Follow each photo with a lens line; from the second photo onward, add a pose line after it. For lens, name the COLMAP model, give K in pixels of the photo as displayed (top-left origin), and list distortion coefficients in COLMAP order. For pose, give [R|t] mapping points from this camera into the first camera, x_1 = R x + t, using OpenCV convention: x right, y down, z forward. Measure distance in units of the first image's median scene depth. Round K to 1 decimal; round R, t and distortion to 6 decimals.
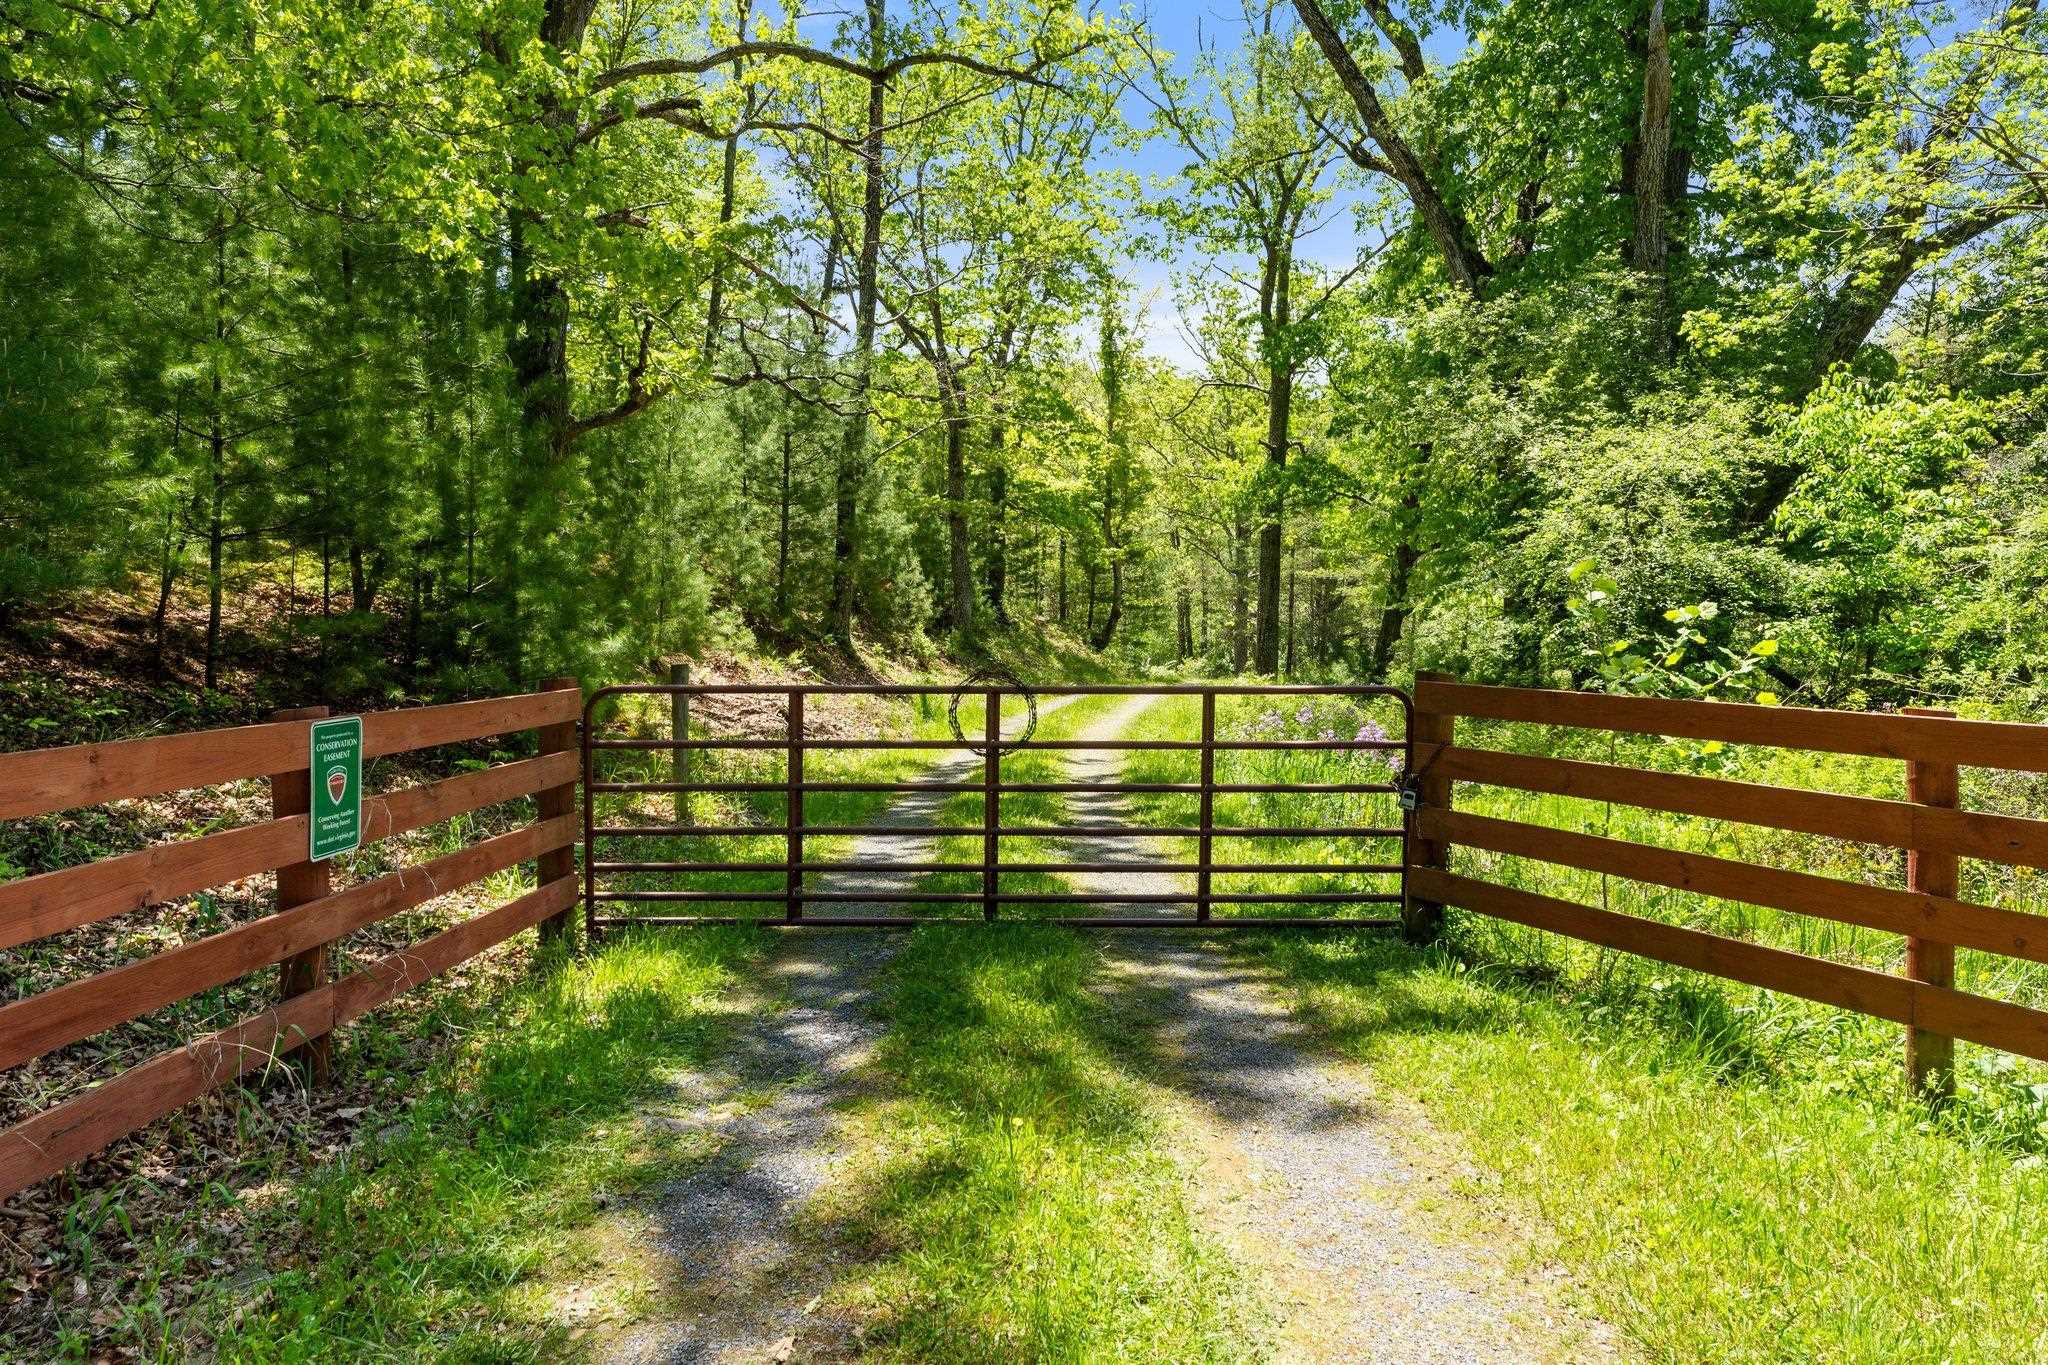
lens RADIAL K [[1455.3, 0, 1024.0], [0, 1455.3, 682.5], [0, 0, 1]] dist [-0.001006, 0.000551]
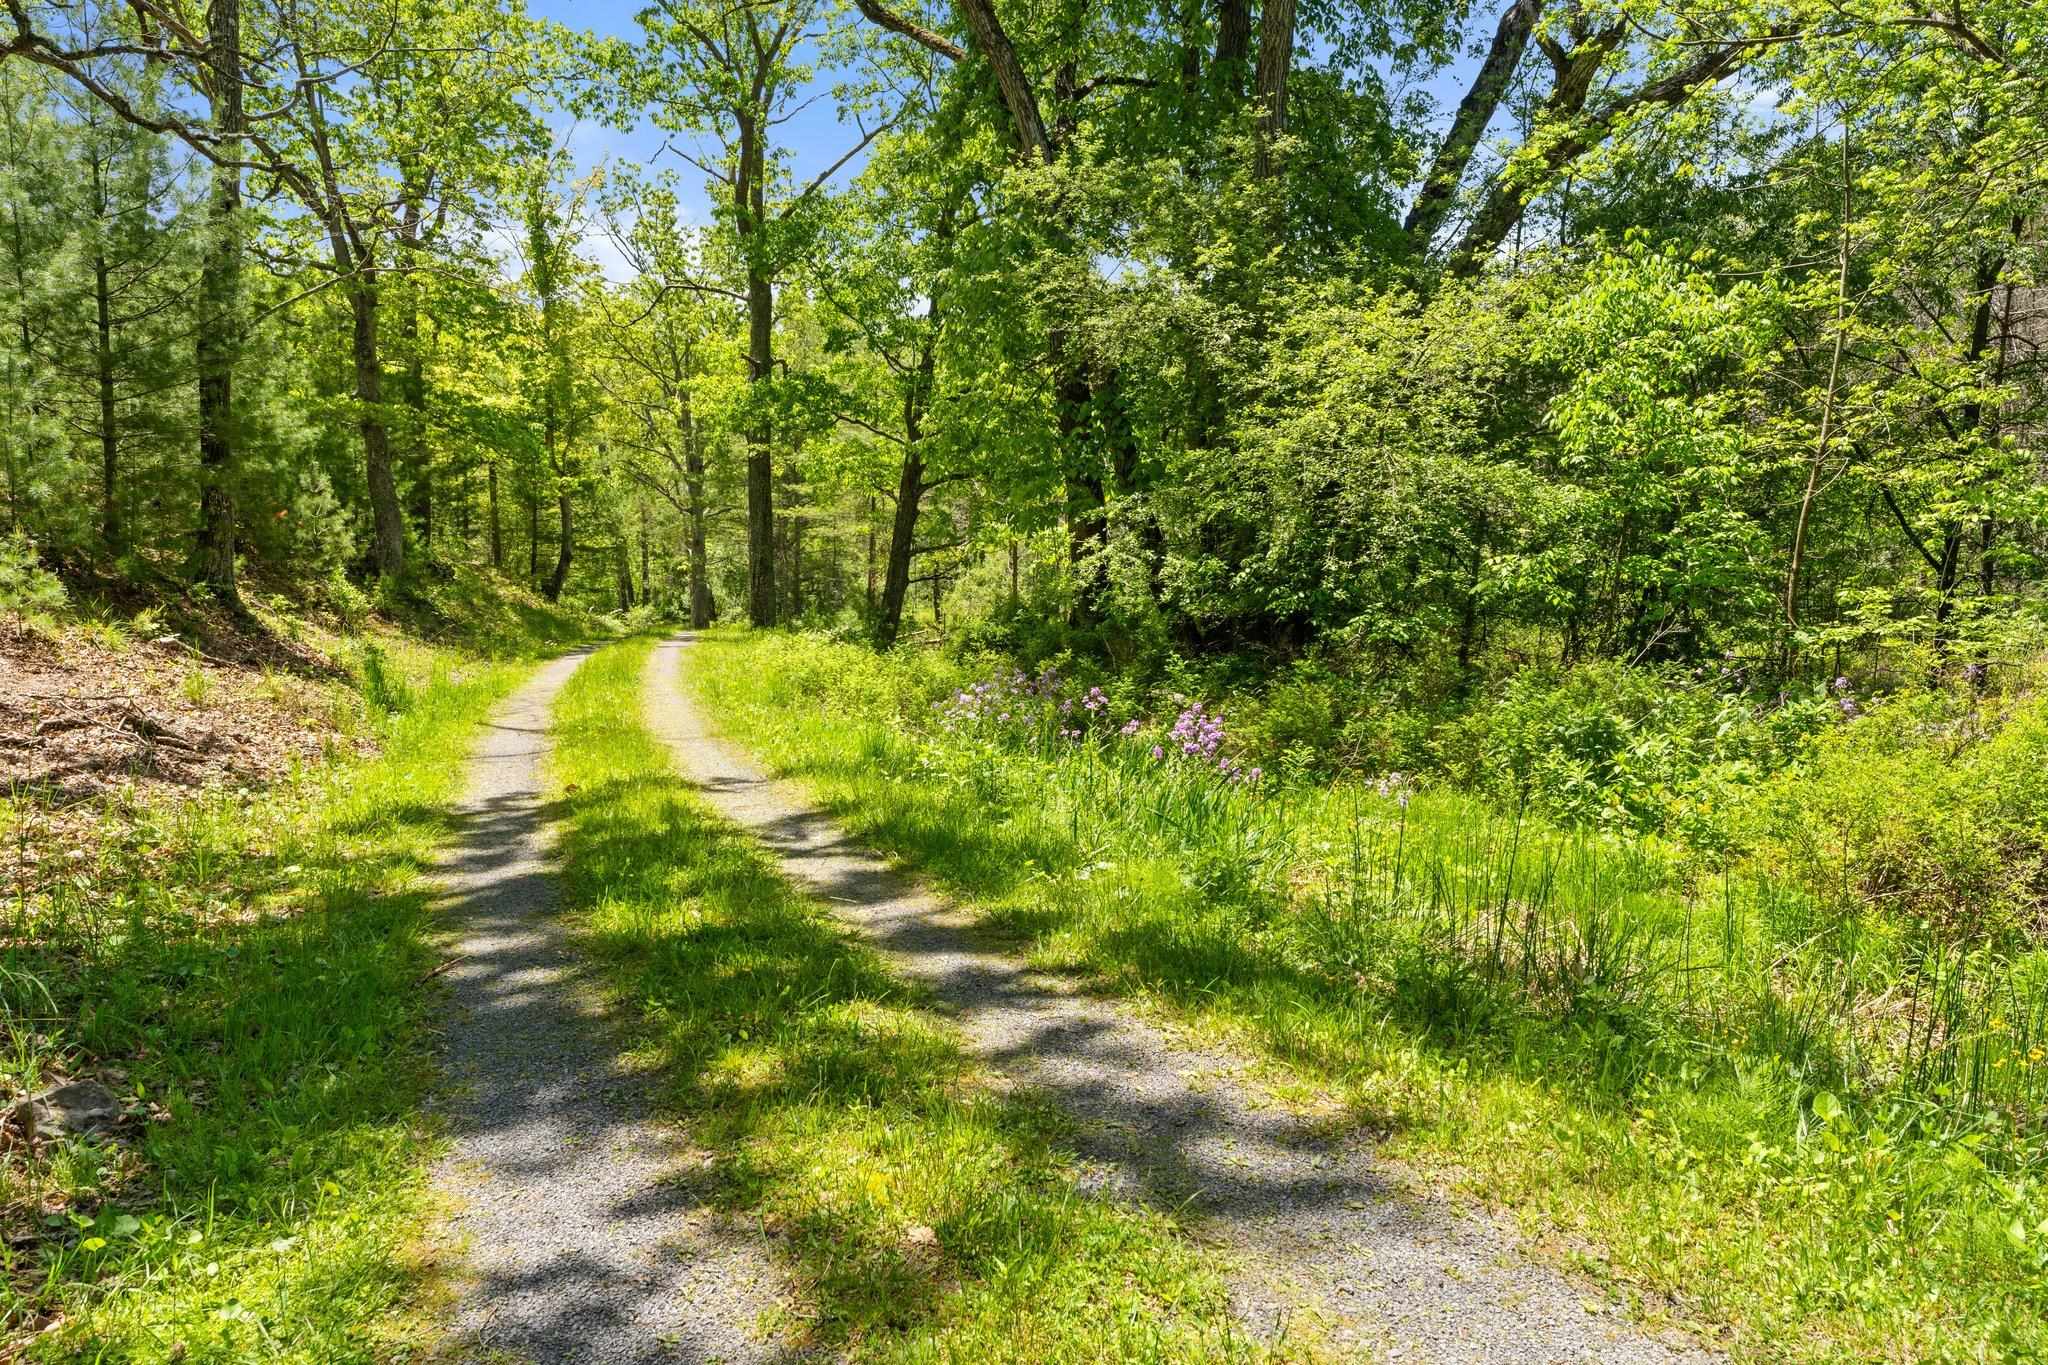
lens RADIAL K [[1373.9, 0, 1023.2], [0, 1373.9, 742.8], [0, 0, 1]] dist [-0.009675, 0.000358]
pose [[0.912741, -0.058287, 0.404359, -0.033126], [0.023754, 0.995667, 0.089903, -0.005189], [-0.407847, -0.072453, 0.910171, 0.189509]]
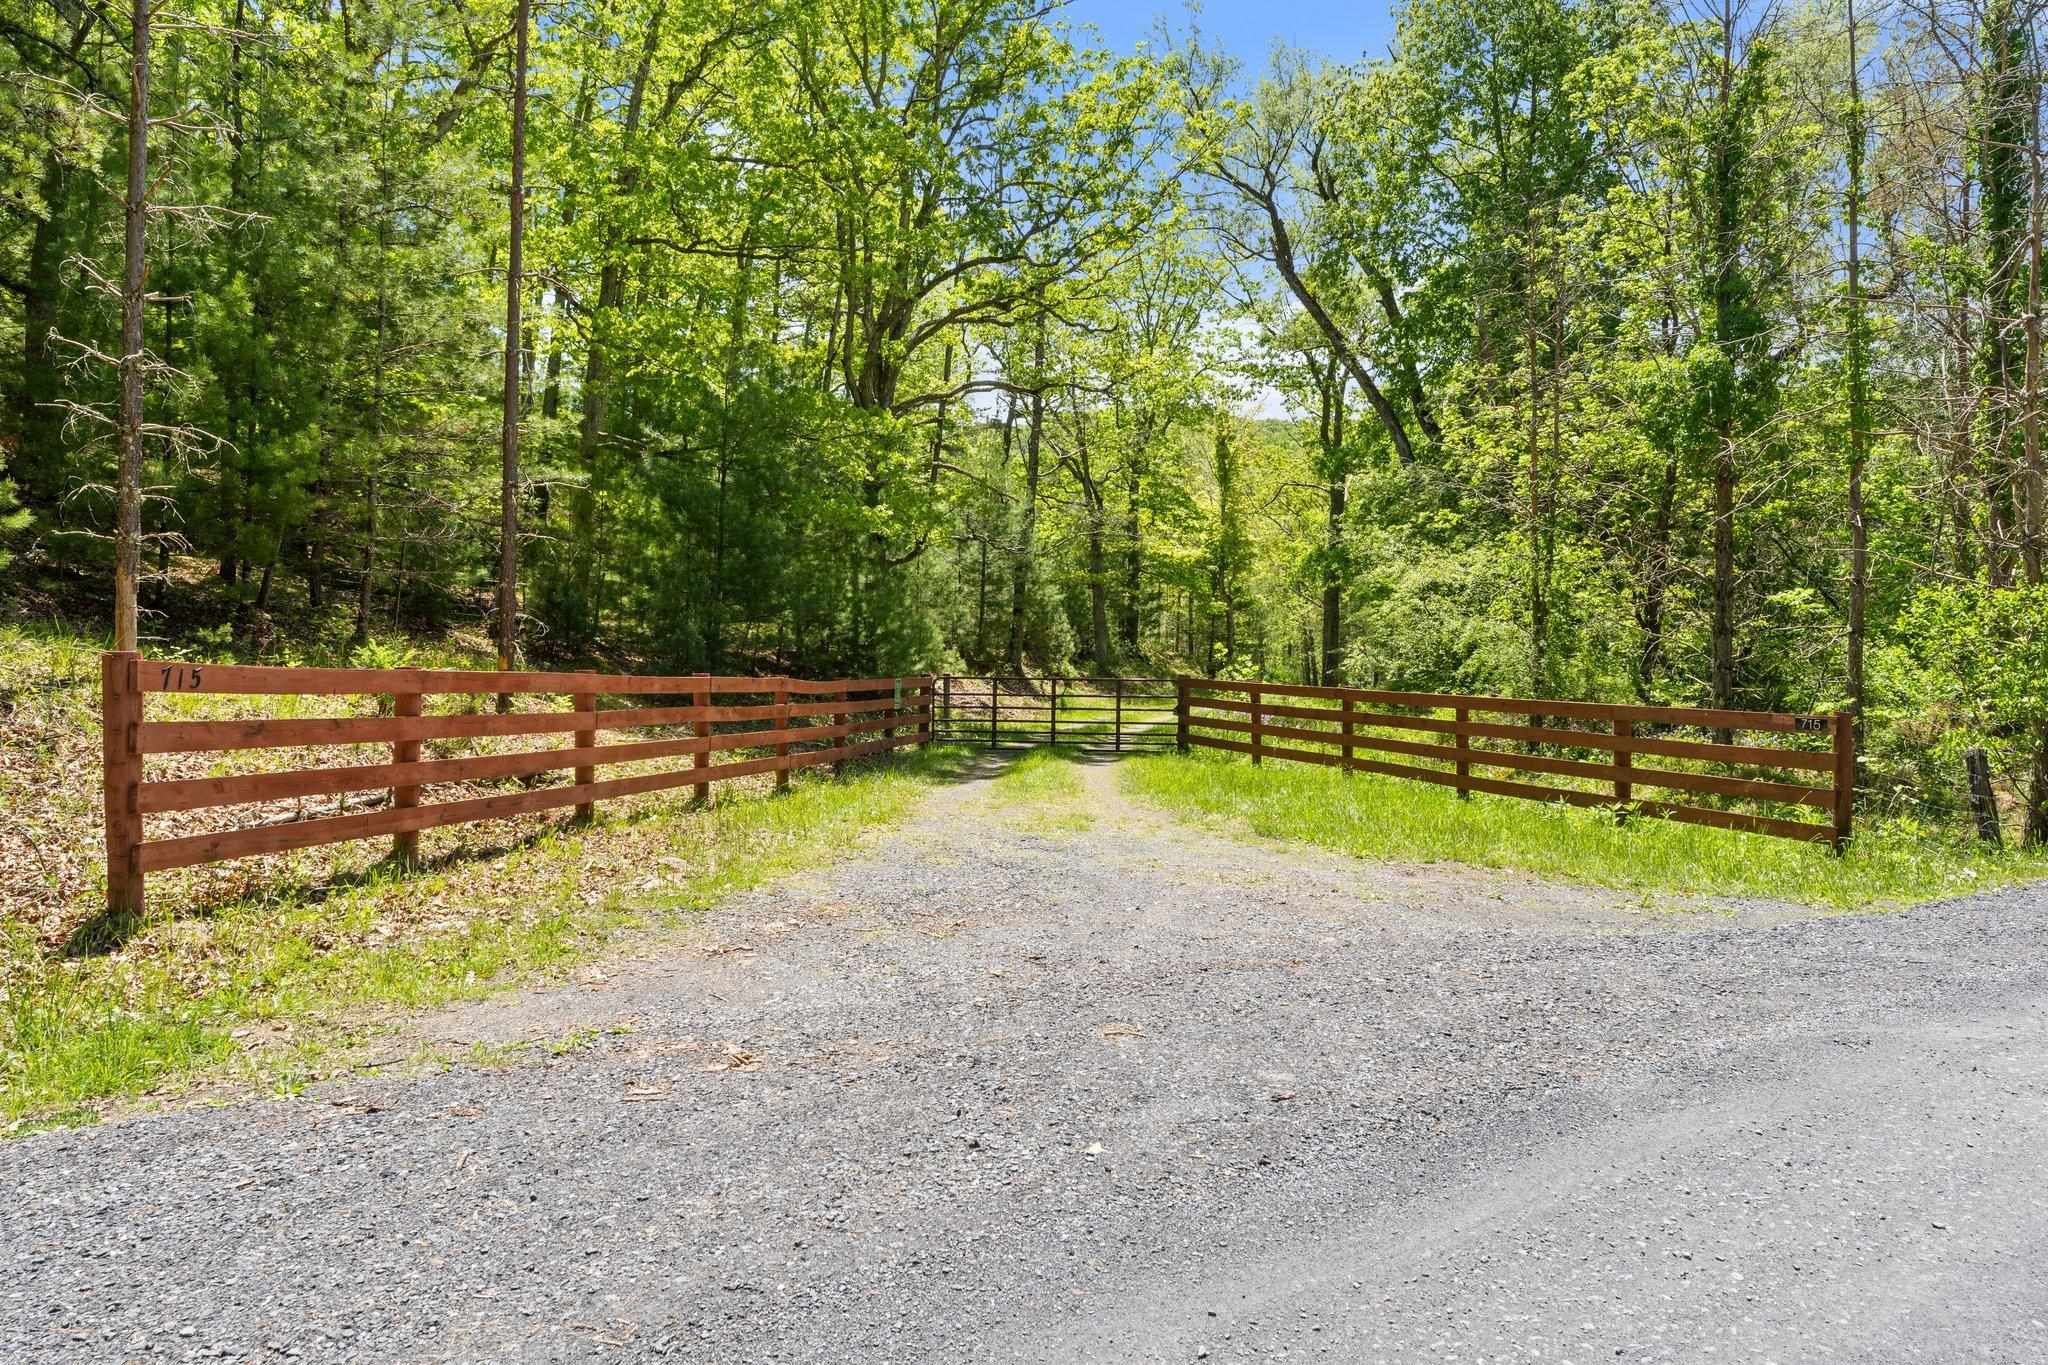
lens RADIAL K [[1455.3, 0, 1024.0], [0, 1455.3, 682.5], [0, 0, 1]] dist [-0.001006, 0.000551]
pose [[0.991972, 0.008573, -0.126170, 0.063596], [-0.011430, 0.999694, -0.021935, 0.016960], [0.125944, 0.023201, 0.991766, -0.435959]]
